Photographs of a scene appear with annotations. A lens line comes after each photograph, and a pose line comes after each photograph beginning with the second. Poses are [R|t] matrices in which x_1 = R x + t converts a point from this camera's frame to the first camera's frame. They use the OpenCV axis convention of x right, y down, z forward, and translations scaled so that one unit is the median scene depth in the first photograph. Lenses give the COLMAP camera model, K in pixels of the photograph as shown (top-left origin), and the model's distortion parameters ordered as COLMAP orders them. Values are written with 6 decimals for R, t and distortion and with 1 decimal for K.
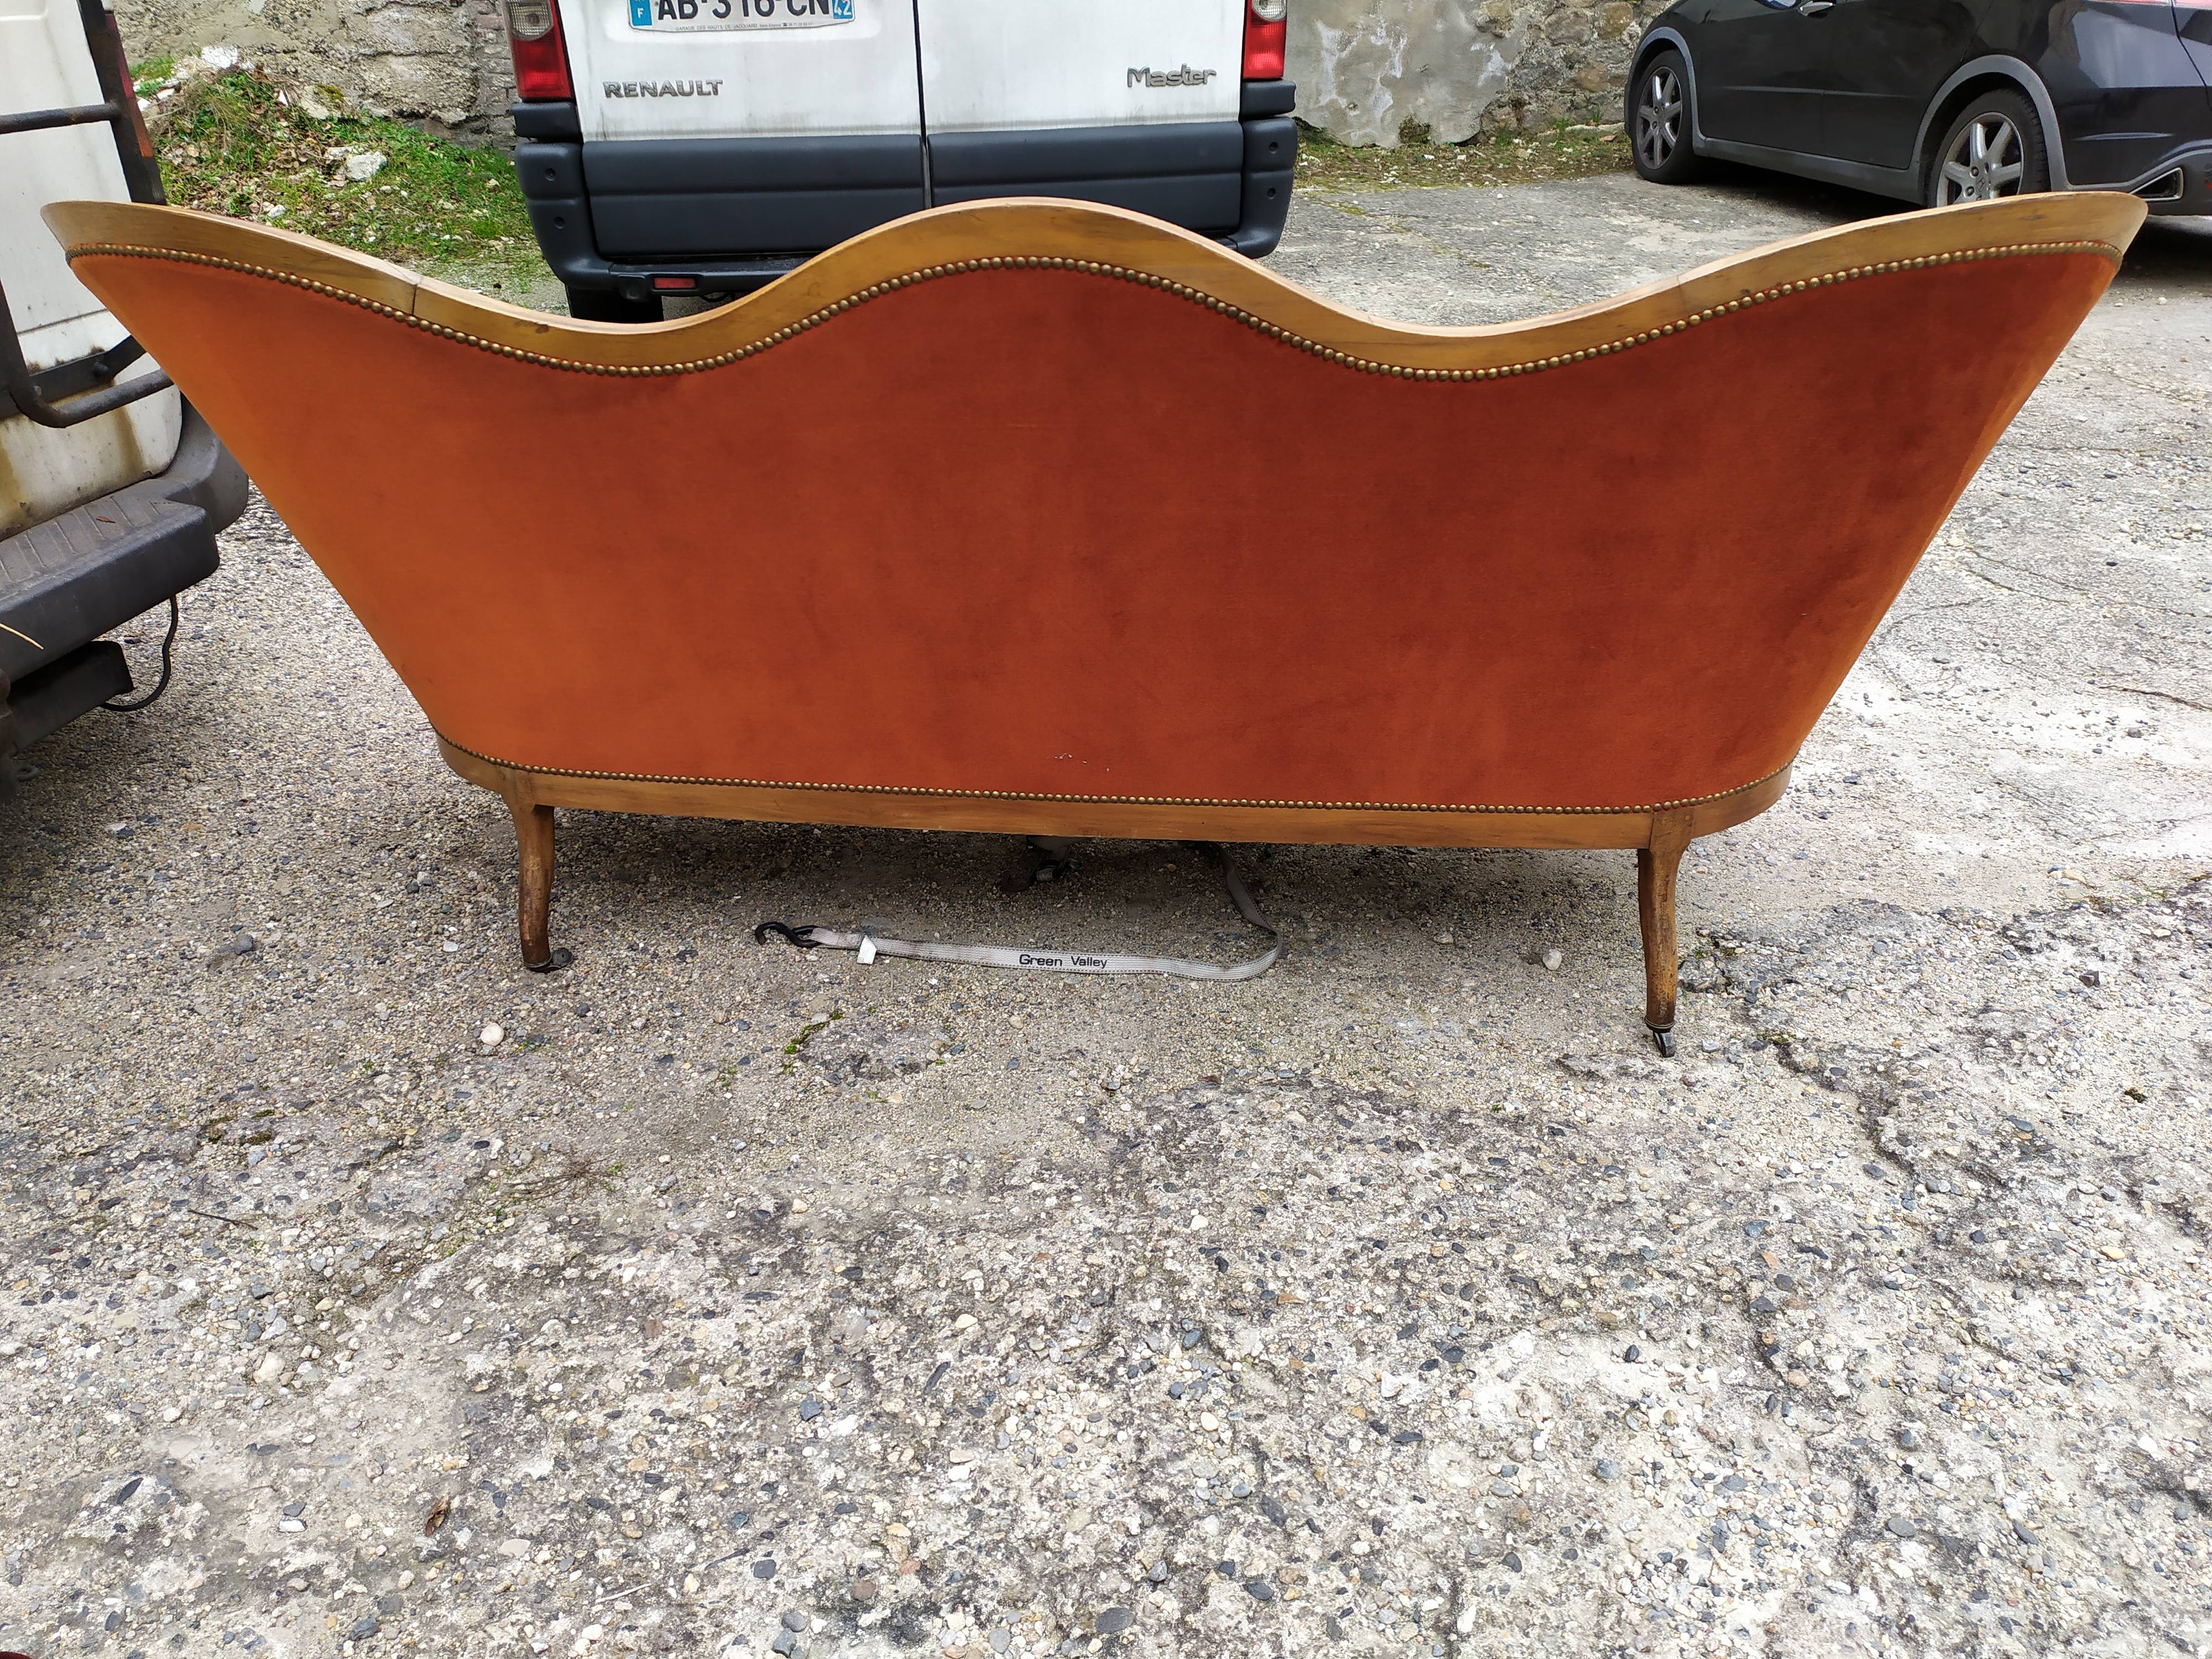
lens RADIAL K [[1656.3, 0, 1106.7], [0, 1656.3, 858.7], [0, 0, 1]] dist [0.043486, 0.000869]
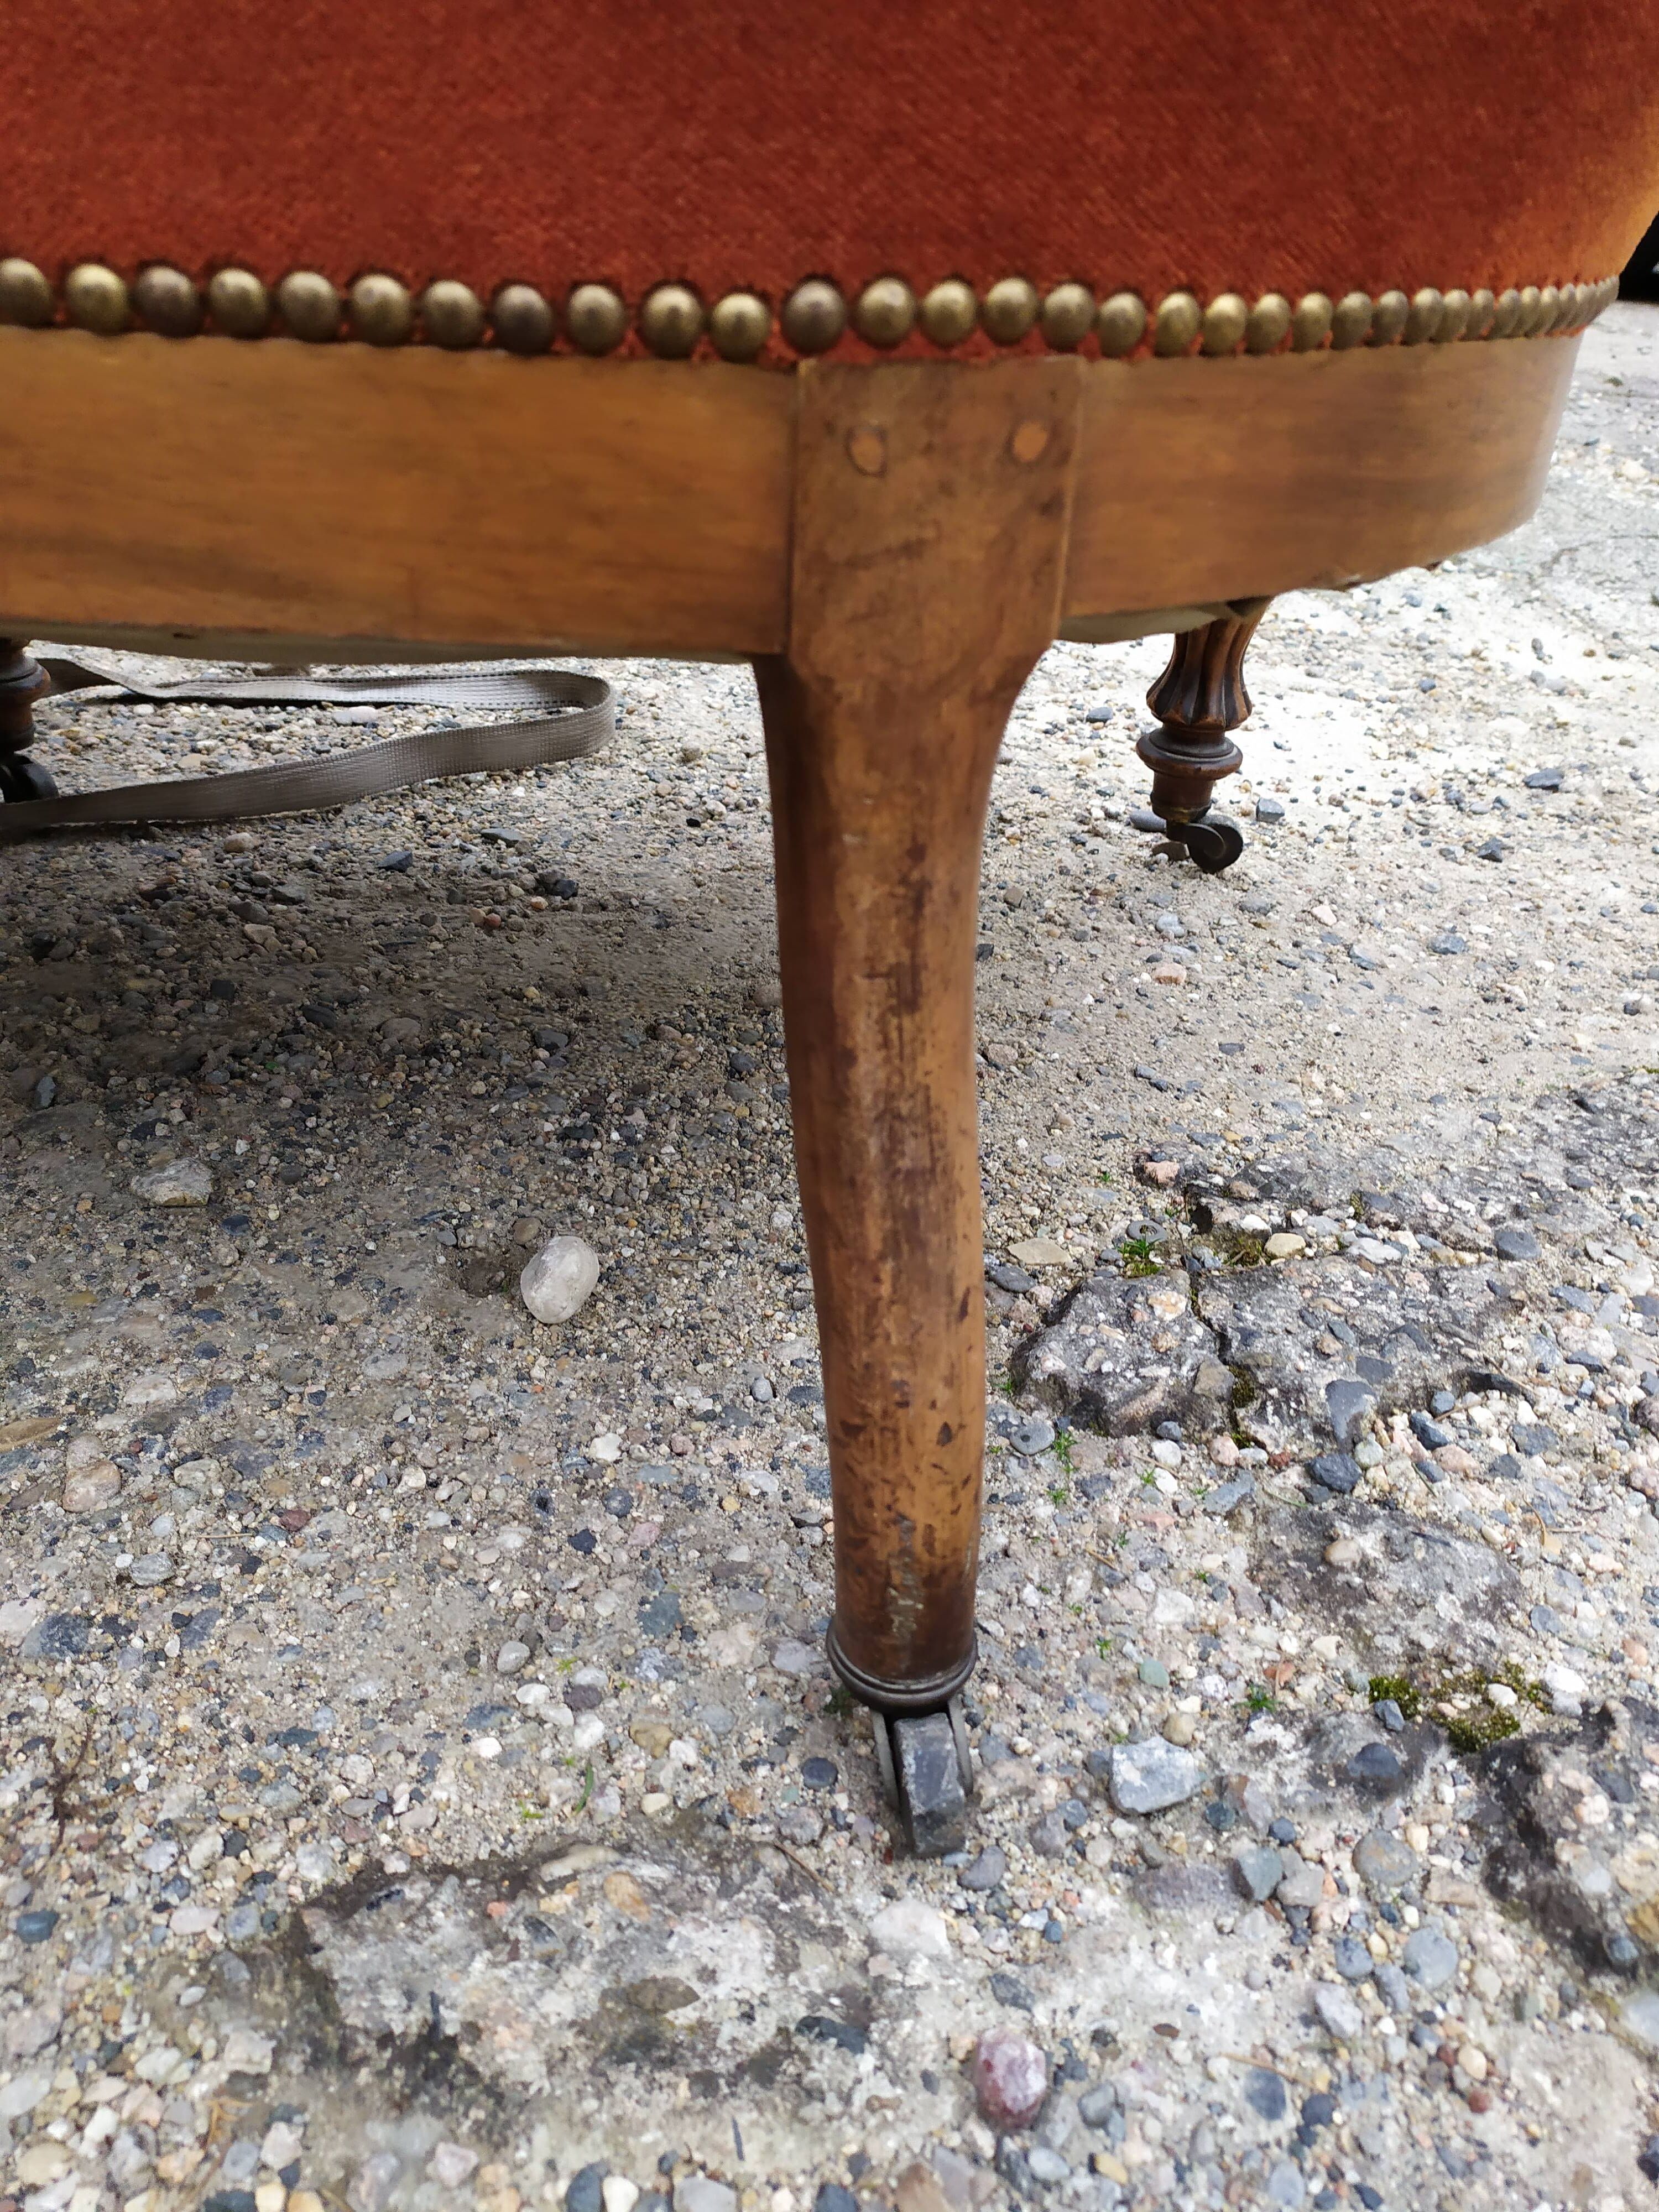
lens RADIAL K [[1682.7, 0, 829.5], [0, 1682.7, 1106.0], [0, 0, 1]] dist [0.044762, -0.073649]
pose [[0.991869, 0.019696, 0.125733, 0.287770], [-0.023258, 0.999367, 0.026929, 0.028944], [-0.125123, -0.029635, 0.991699, 0.781560]]
